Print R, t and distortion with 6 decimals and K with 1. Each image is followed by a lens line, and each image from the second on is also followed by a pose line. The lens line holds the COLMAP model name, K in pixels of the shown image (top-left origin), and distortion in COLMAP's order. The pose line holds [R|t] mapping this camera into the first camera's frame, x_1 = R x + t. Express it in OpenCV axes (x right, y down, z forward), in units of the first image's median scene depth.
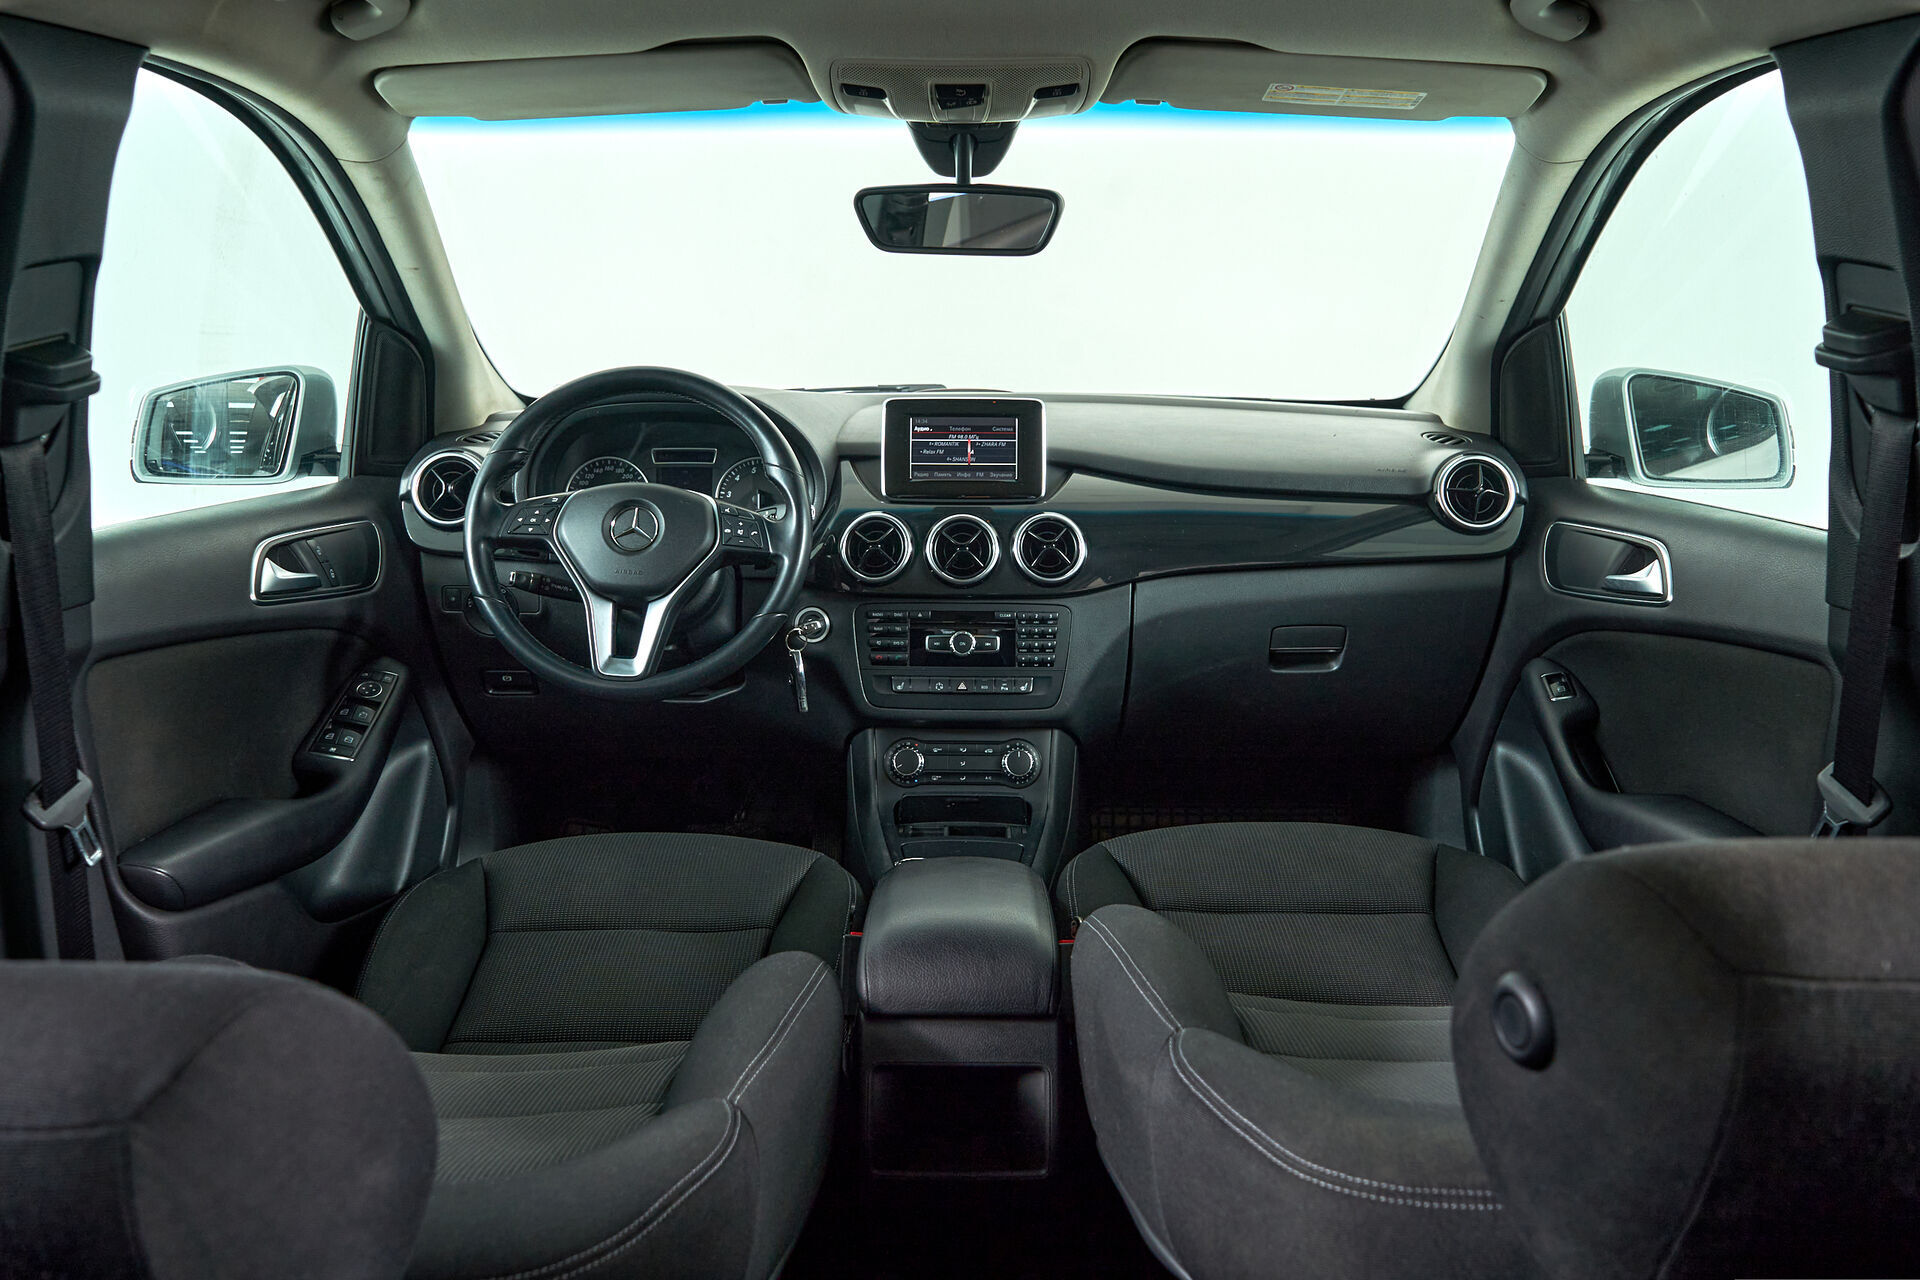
lens RADIAL K [[1548.0, 0, 960.0], [0, 1548.0, 640.0], [0, 0, 1]] dist [0.003895, -0.009268]
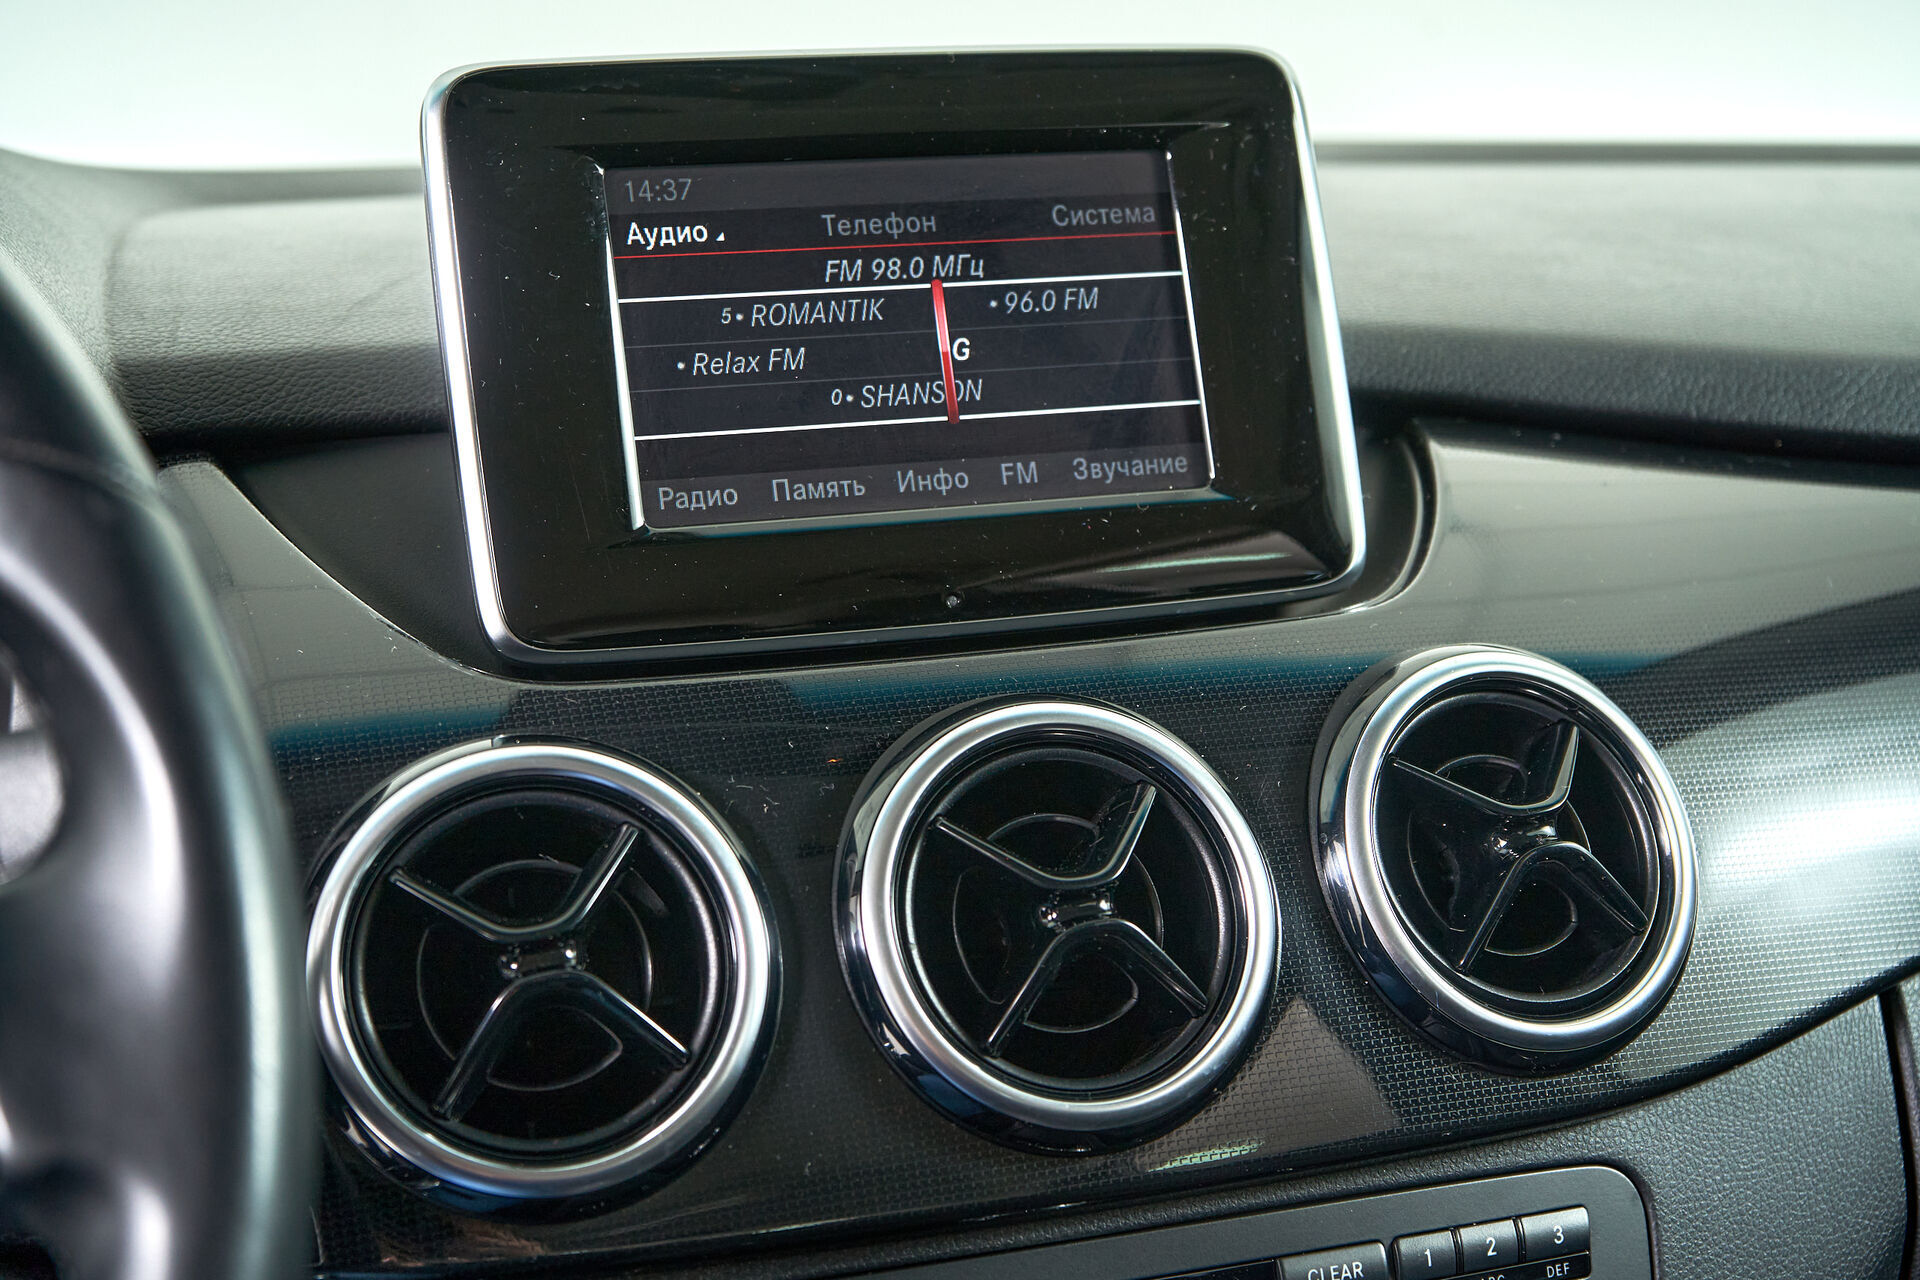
lens RADIAL K [[3240.9, 0, 960.0], [0, 3240.9, 640.0], [0, 0, 1]] dist [0.014842, 0.036070]
pose [[0.937048, -0.088973, 0.337676, -0.121533], [0.122258, 0.989383, -0.078575, -0.060943], [-0.327100, 0.114912, 0.937977, 0.670009]]
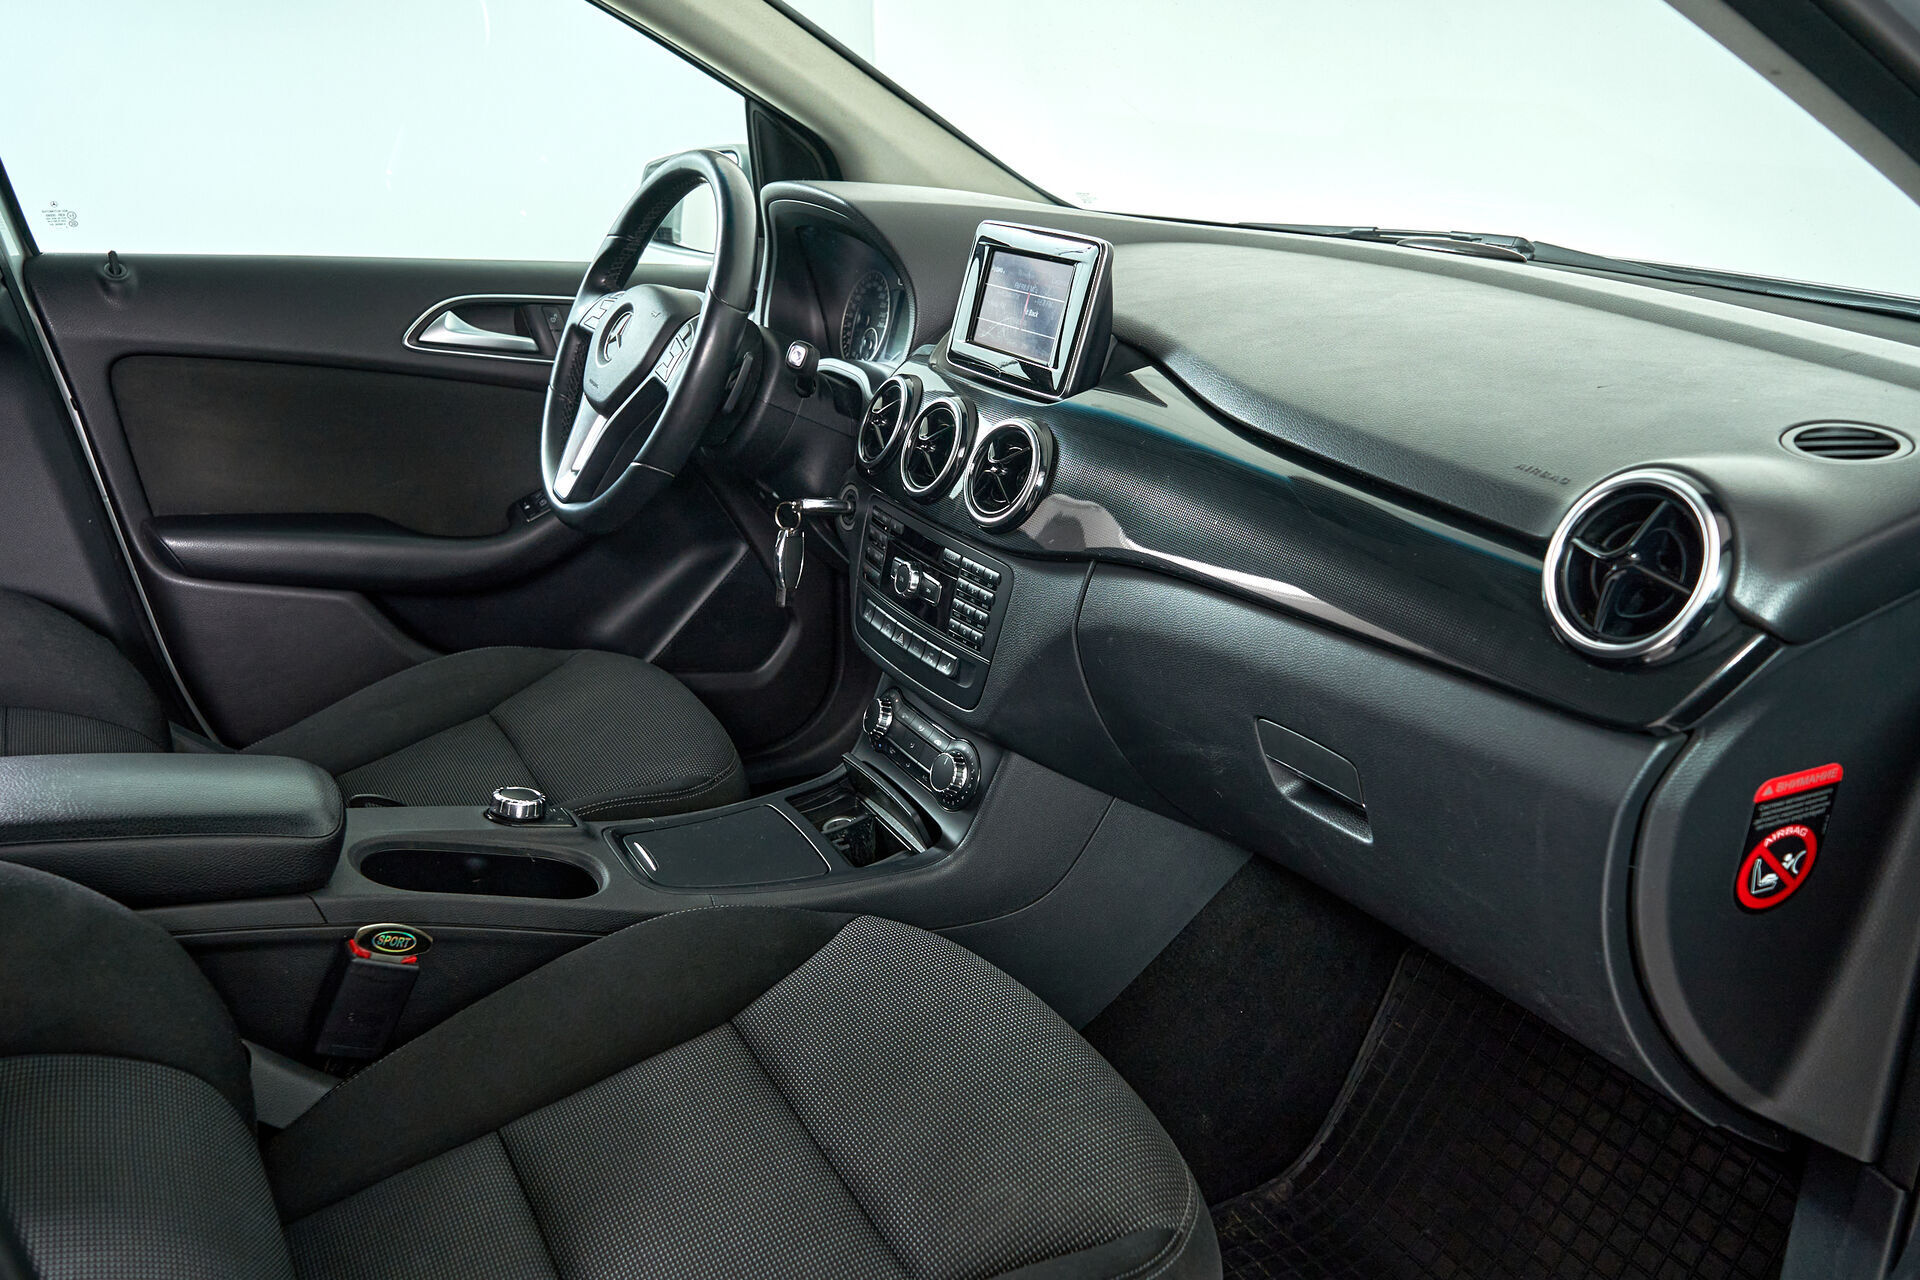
lens RADIAL K [[1548.0, 0, 960.0], [0, 1548.0, 640.0], [0, 0, 1]] dist [0.003895, -0.009268]
pose [[0.483622, 0.294792, -0.824141, 0.588677], [-0.220695, 0.952224, 0.211098, -0.122141], [0.846997, 0.079792, 0.525576, 0.651602]]
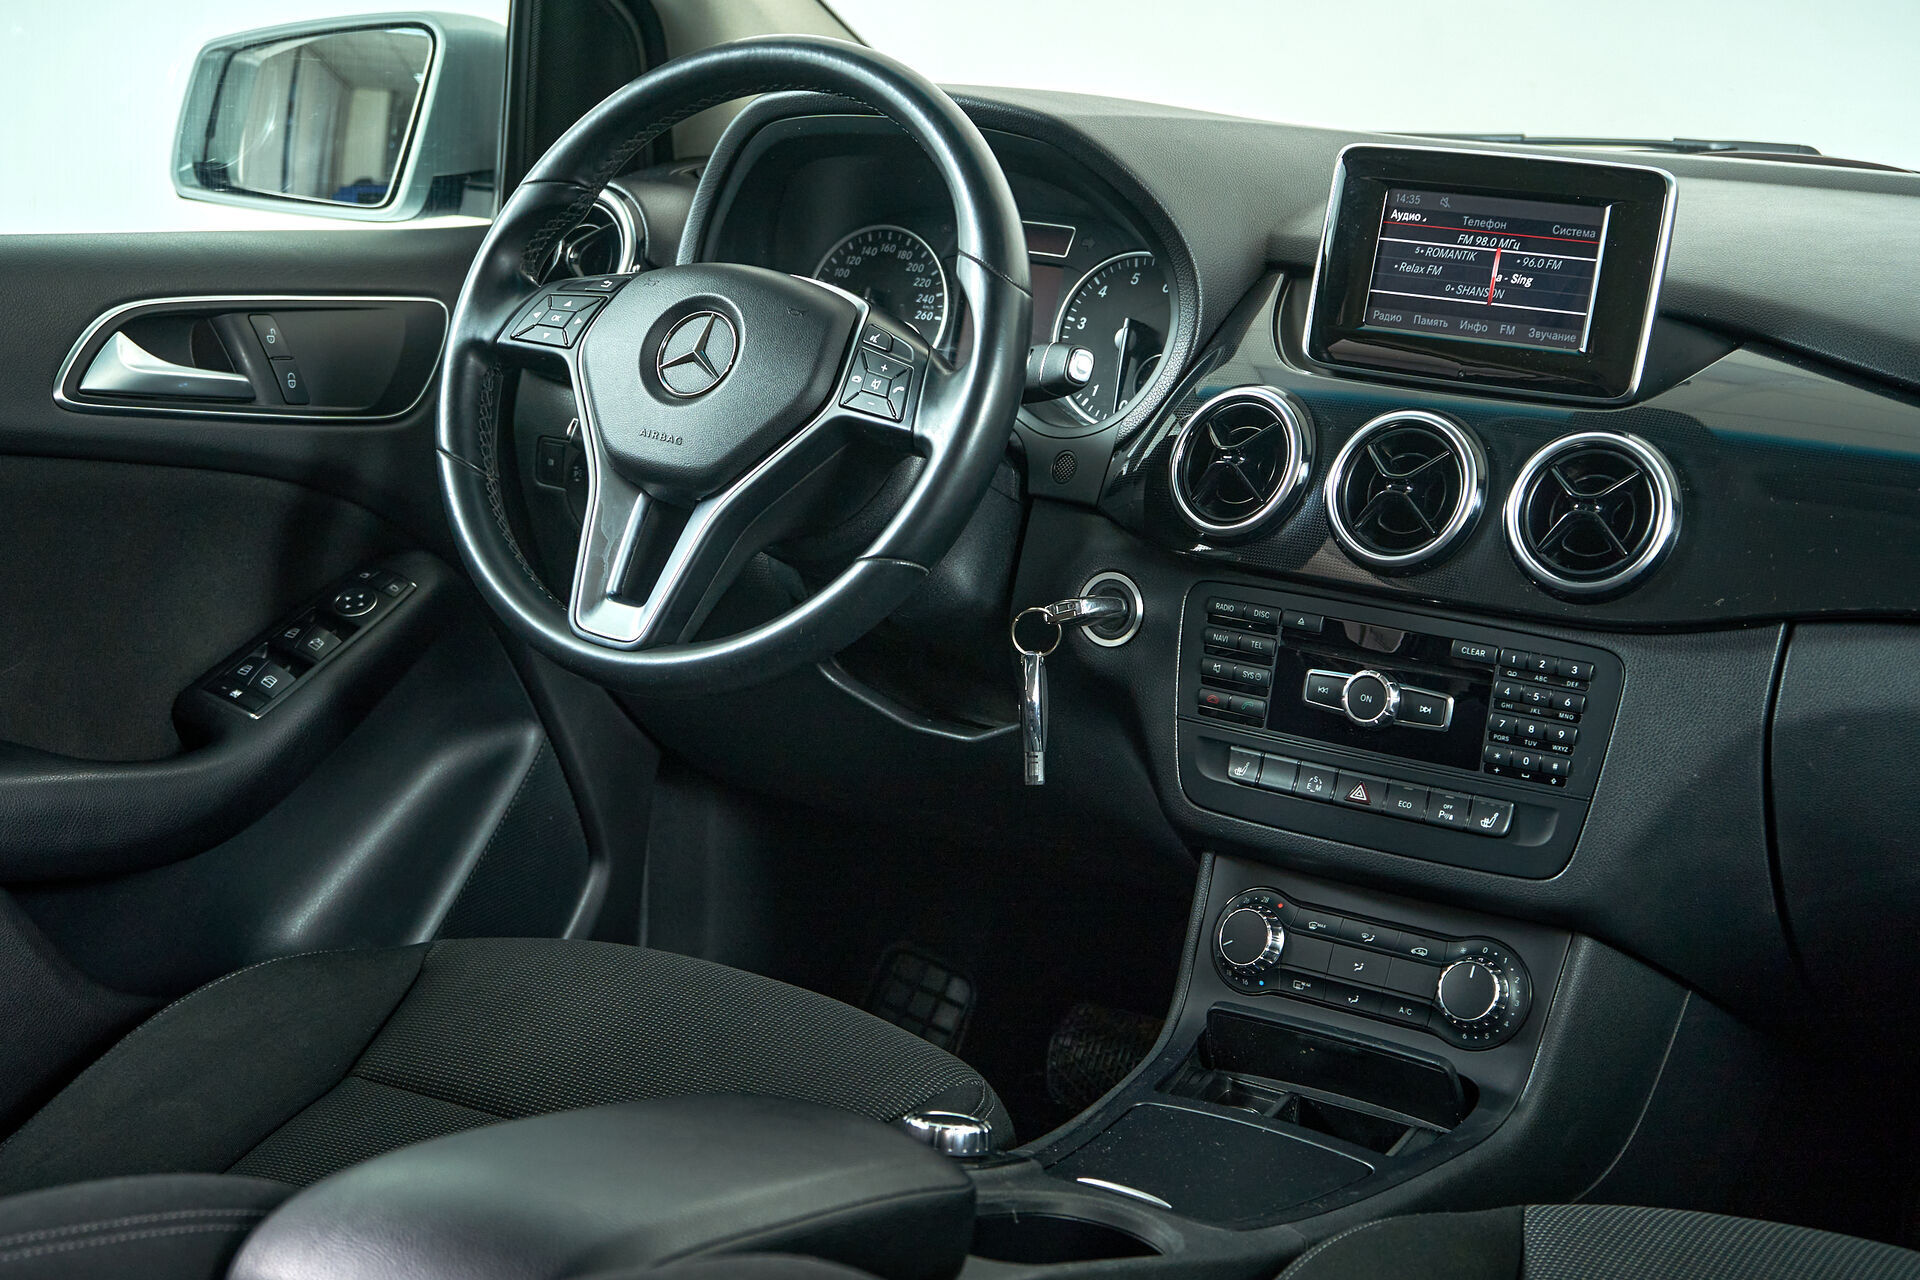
lens RADIAL K [[3193.1, 0, 960.0], [0, 3193.1, 640.0], [0, 0, 1]] dist [-0.014864, -0.027742]
pose [[0.829295, 0.152447, -0.537615, 0.391324], [-0.159652, 0.986605, 0.033493, -0.025853], [0.535520, 0.058055, 0.842525, 0.160847]]
